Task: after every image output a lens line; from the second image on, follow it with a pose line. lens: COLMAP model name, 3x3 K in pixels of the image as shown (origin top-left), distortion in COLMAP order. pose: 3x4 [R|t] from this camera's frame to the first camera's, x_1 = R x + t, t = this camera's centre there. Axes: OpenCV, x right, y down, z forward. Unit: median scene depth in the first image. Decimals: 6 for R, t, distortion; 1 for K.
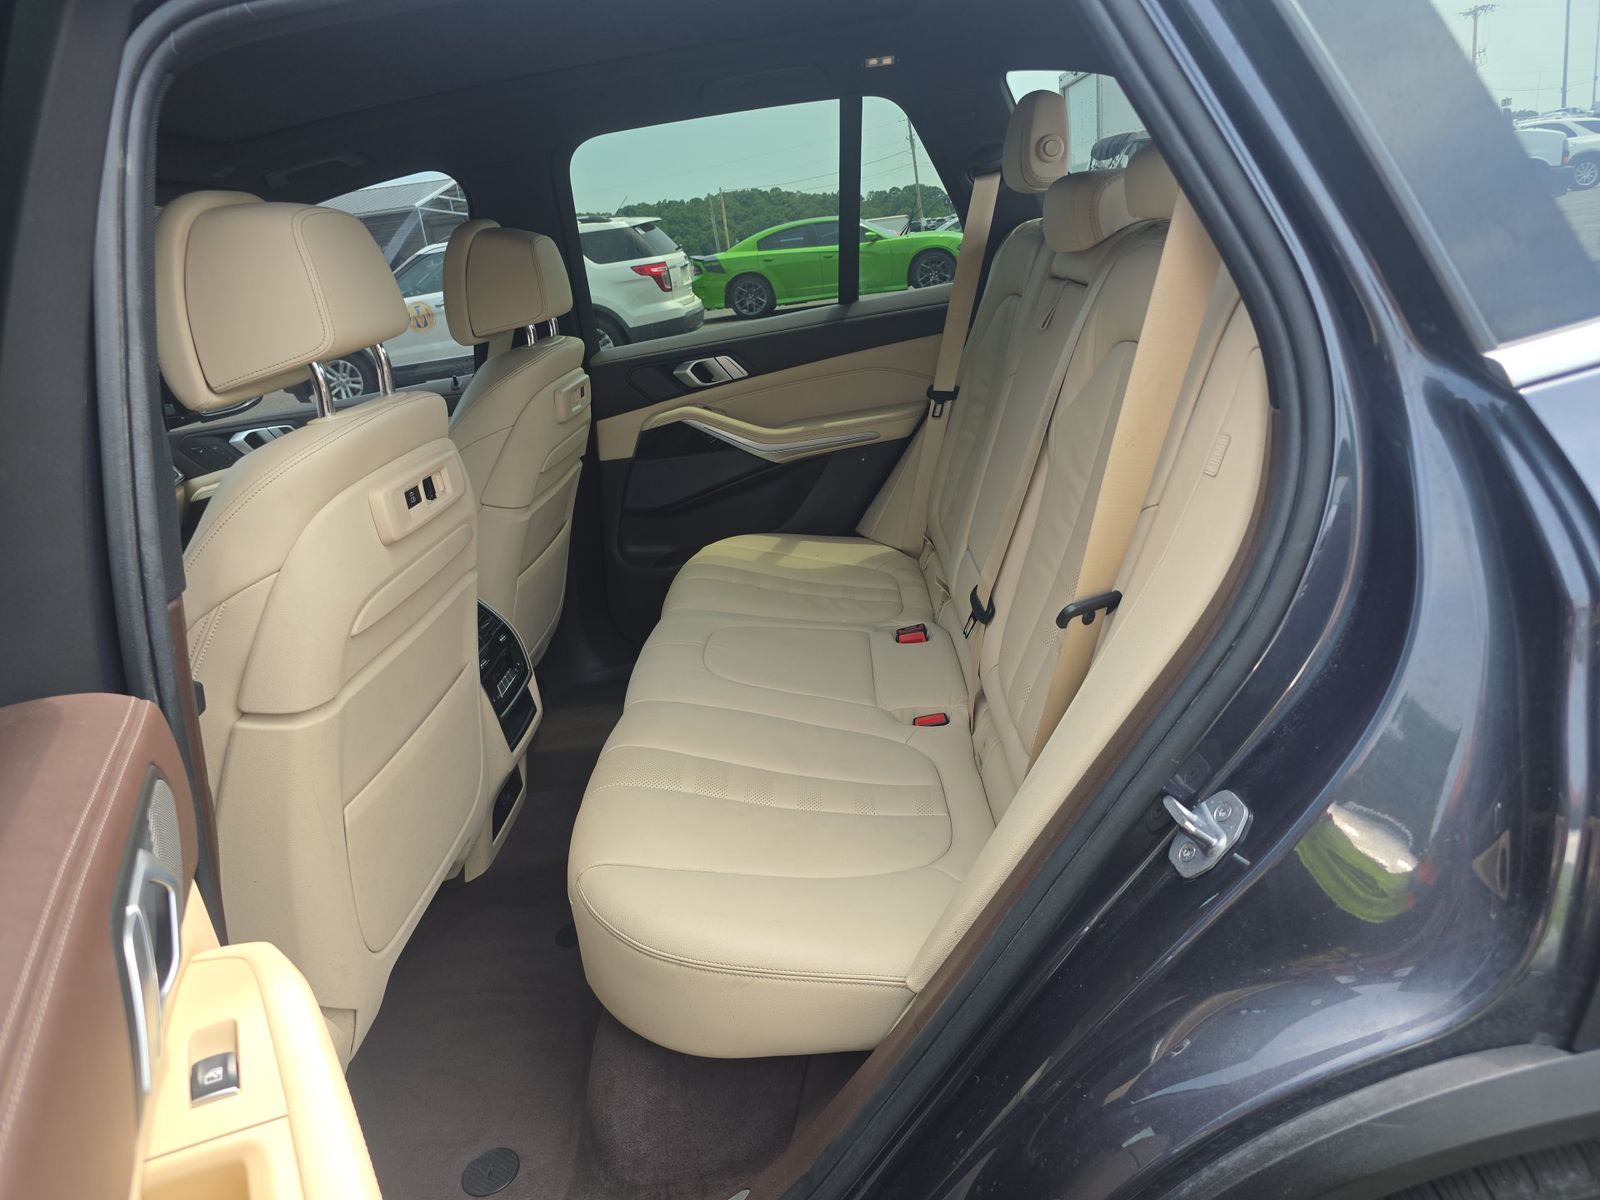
lens RADIAL K [[1074.9, 0, 787.9], [0, 1074.9, 600.8], [0, 0, 1]] dist [0.060520, -0.079288]
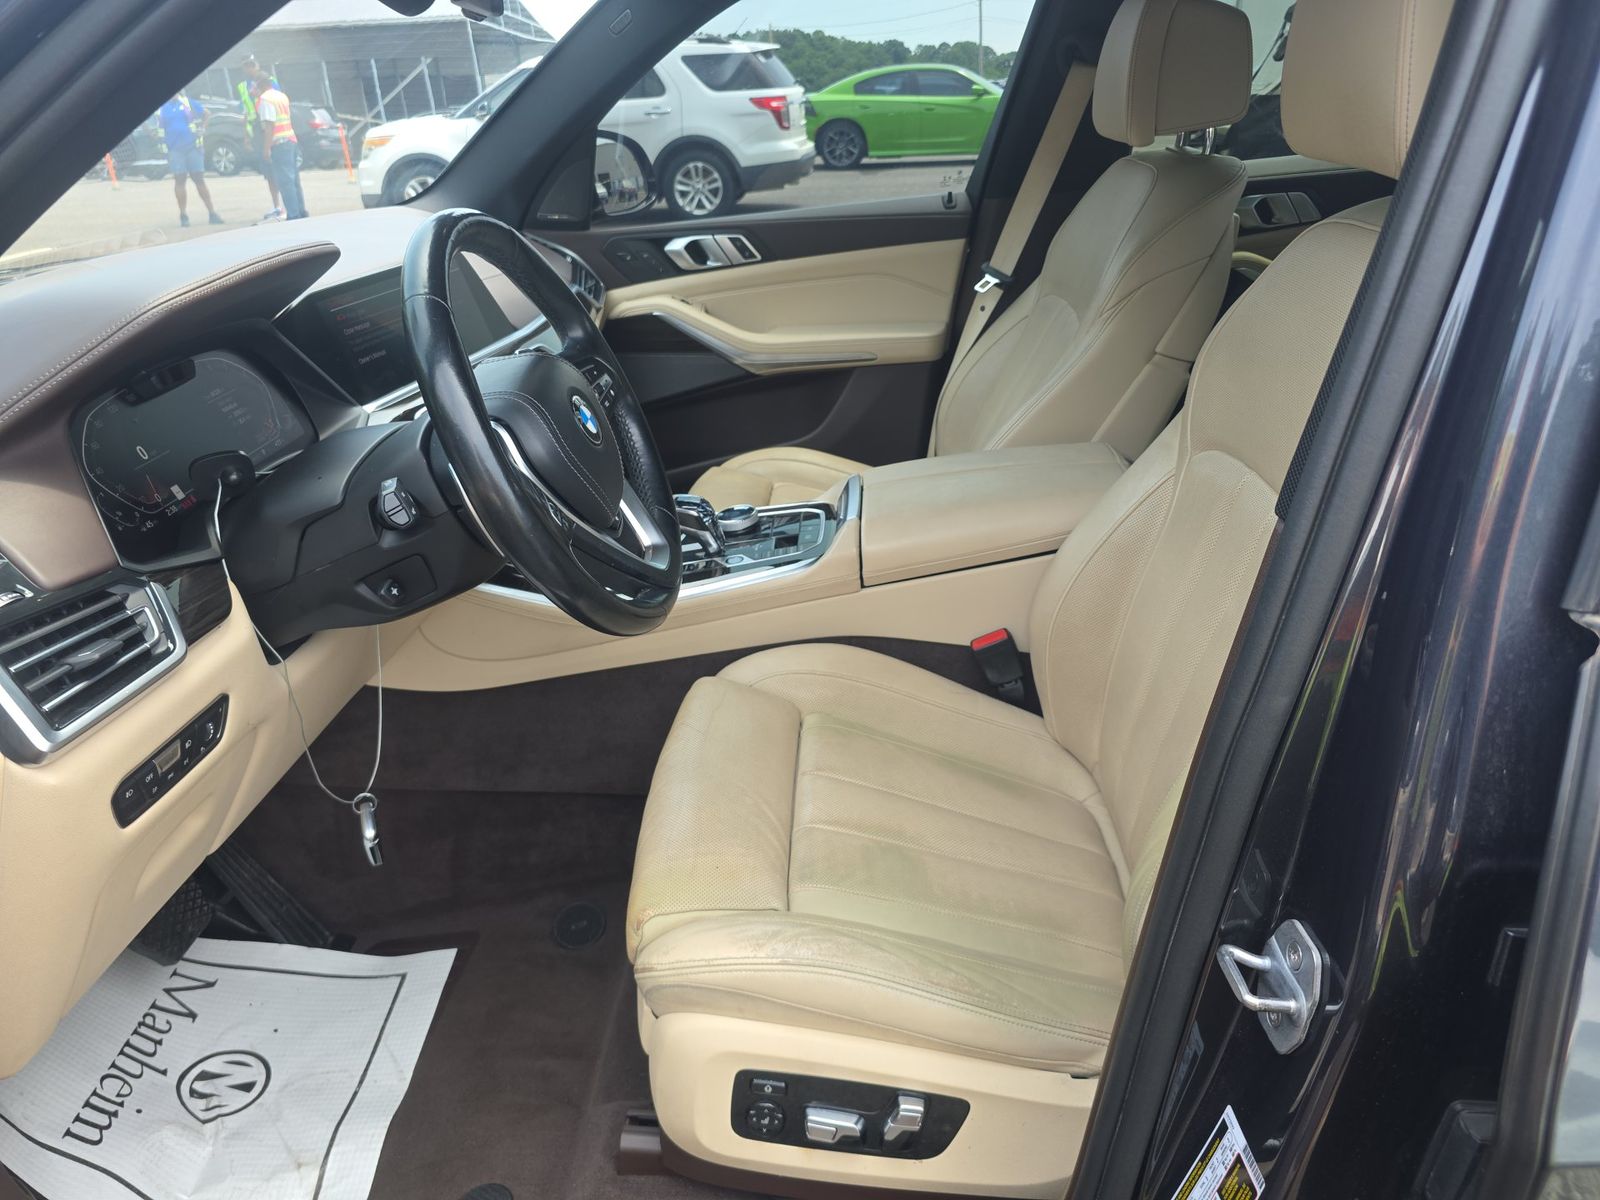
lens RADIAL K [[1074.9, 0, 787.9], [0, 1074.9, 600.8], [0, 0, 1]] dist [0.060520, -0.079288]
pose [[0.996188, 0.086403, 0.012007, -0.082314], [-0.087217, 0.989191, 0.117871, 0.002802], [-0.001693, -0.118469, 0.992956, 0.029968]]
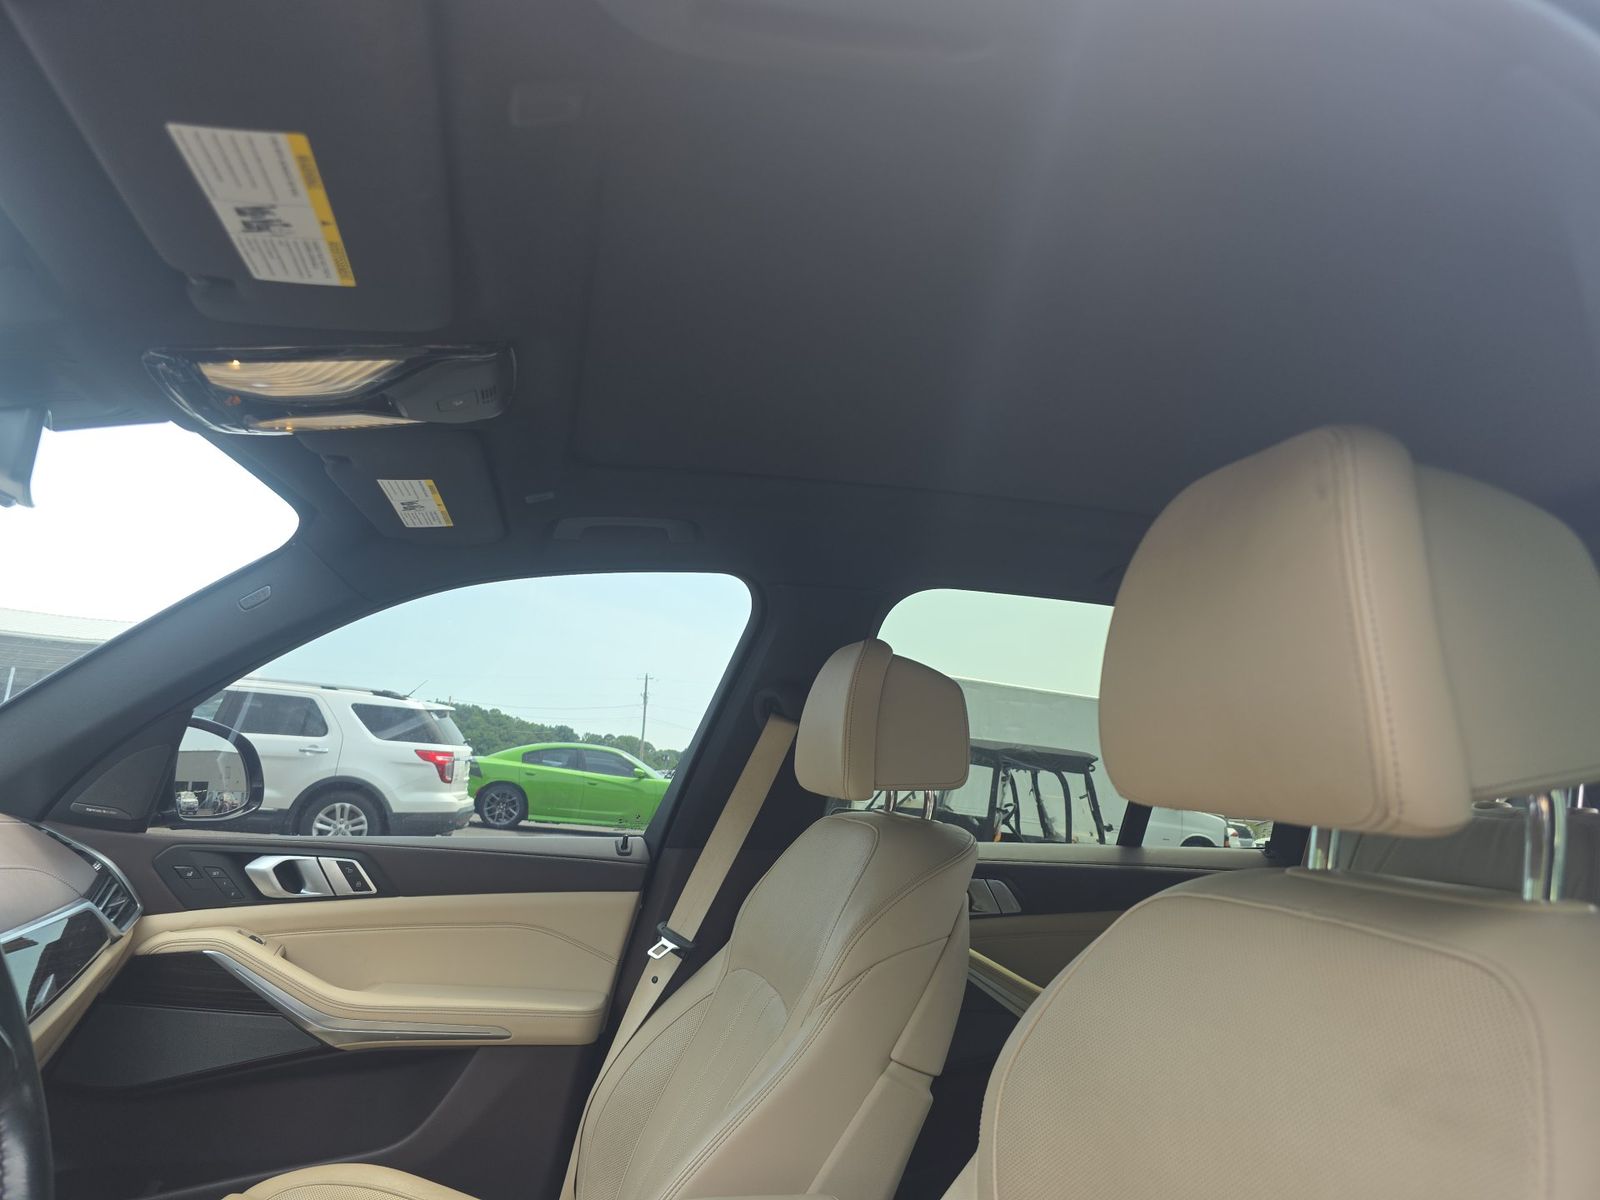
lens RADIAL K [[1074.9, 0, 787.9], [0, 1074.9, 600.8], [0, 0, 1]] dist [0.060520, -0.079288]
pose [[0.941486, 0.251148, 0.224787, -0.080561], [-0.113519, 0.864229, -0.490124, -0.001381], [-0.317362, 0.435927, 0.842169, 0.060889]]
